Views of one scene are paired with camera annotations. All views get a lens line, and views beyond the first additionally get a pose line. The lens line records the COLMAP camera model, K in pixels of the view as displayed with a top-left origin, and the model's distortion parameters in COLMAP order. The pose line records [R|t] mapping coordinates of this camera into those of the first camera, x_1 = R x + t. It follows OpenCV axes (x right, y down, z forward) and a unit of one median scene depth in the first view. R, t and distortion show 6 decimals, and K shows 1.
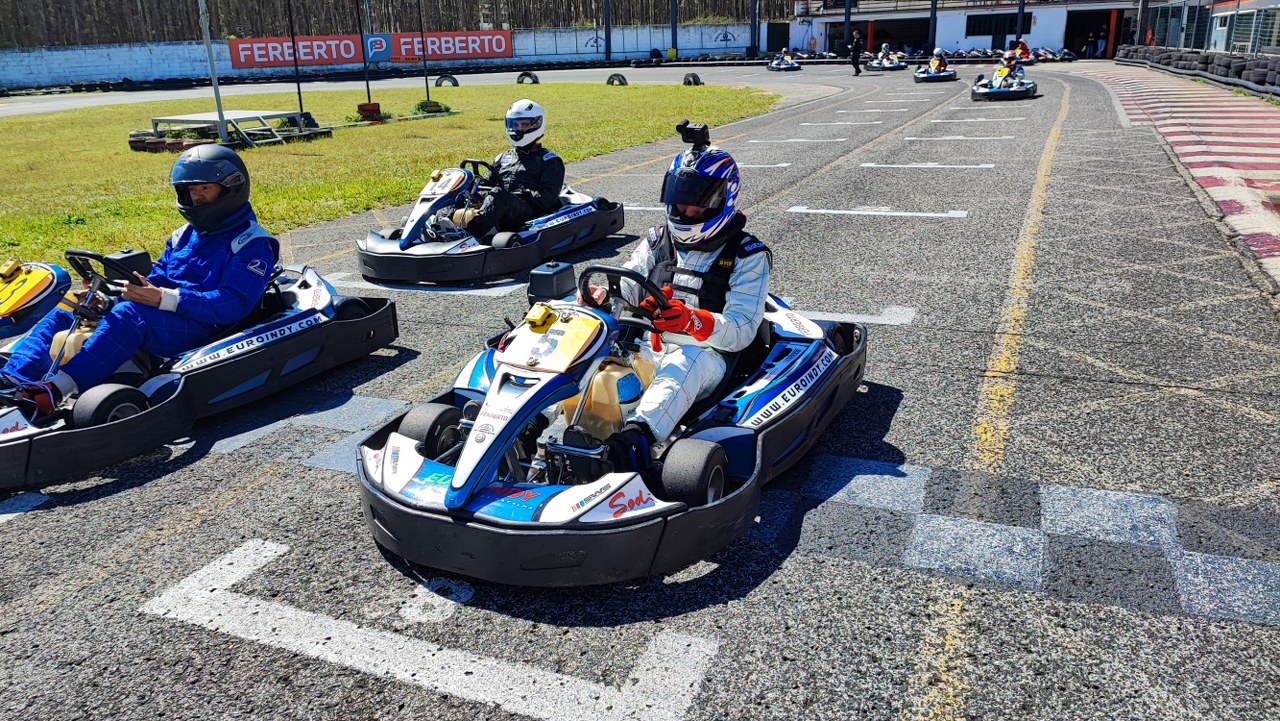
lens RADIAL K [[879.6, 0, 646.1], [0, 879.6, 375.6], [0, 0, 1]] dist [0.007295, -0.024841]
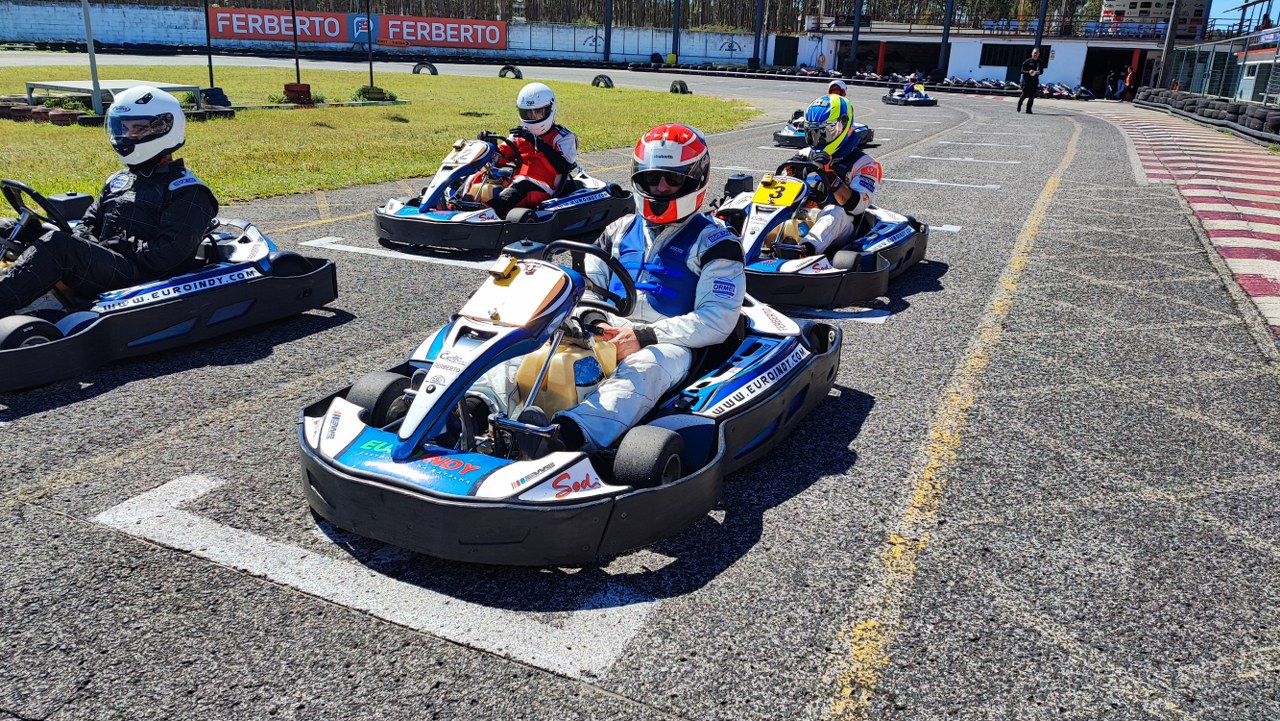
lens RADIAL K [[879.6, 0, 652.7], [0, 879.6, 372.7], [0, 0, 1]] dist [0.007295, -0.024841]
pose [[0.997024, 0.076711, 0.007677, 0.034835], [-0.076643, 0.997019, -0.008845, -0.022544], [-0.008333, 0.008231, 0.999931, 0.065179]]
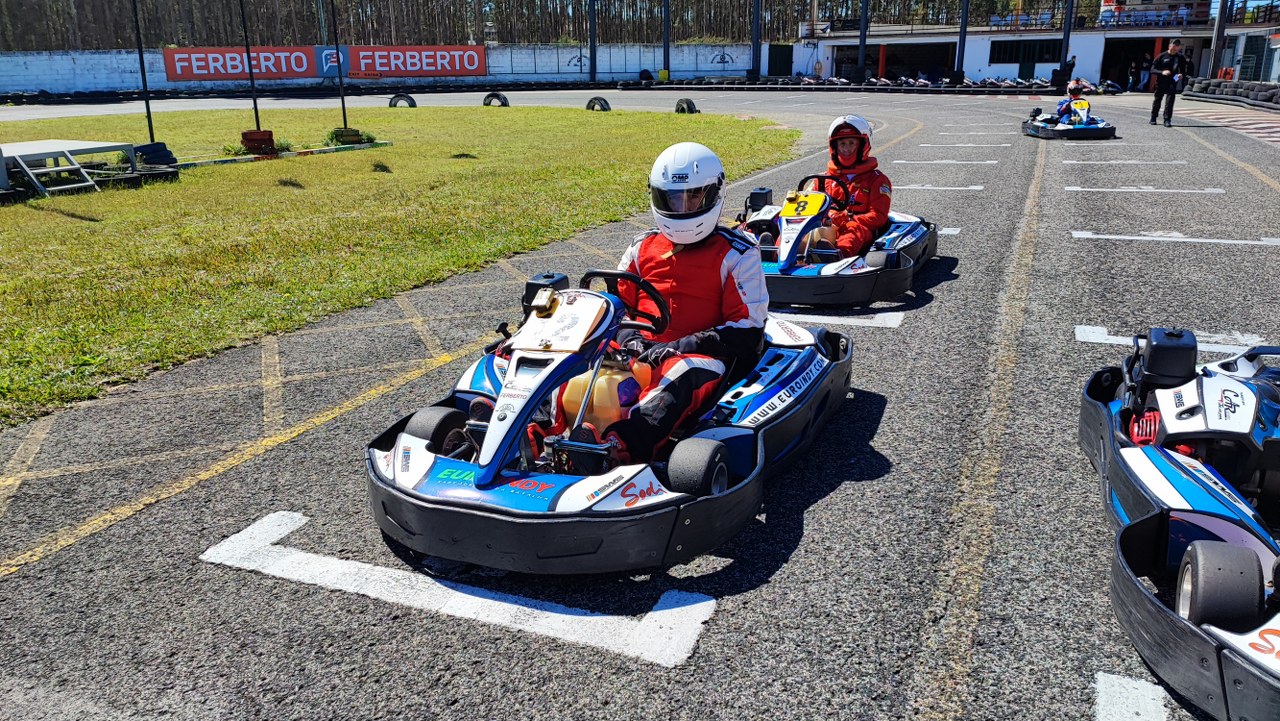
lens RADIAL K [[879.6, 0, 657.6], [0, 879.6, 361.9], [0, 0, 1]] dist [0.007295, -0.024841]
pose [[0.999590, 0.014480, 0.024711, 0.006872], [-0.013577, 0.999248, -0.036317, -0.053056], [-0.025218, 0.035967, 0.999035, 0.146304]]
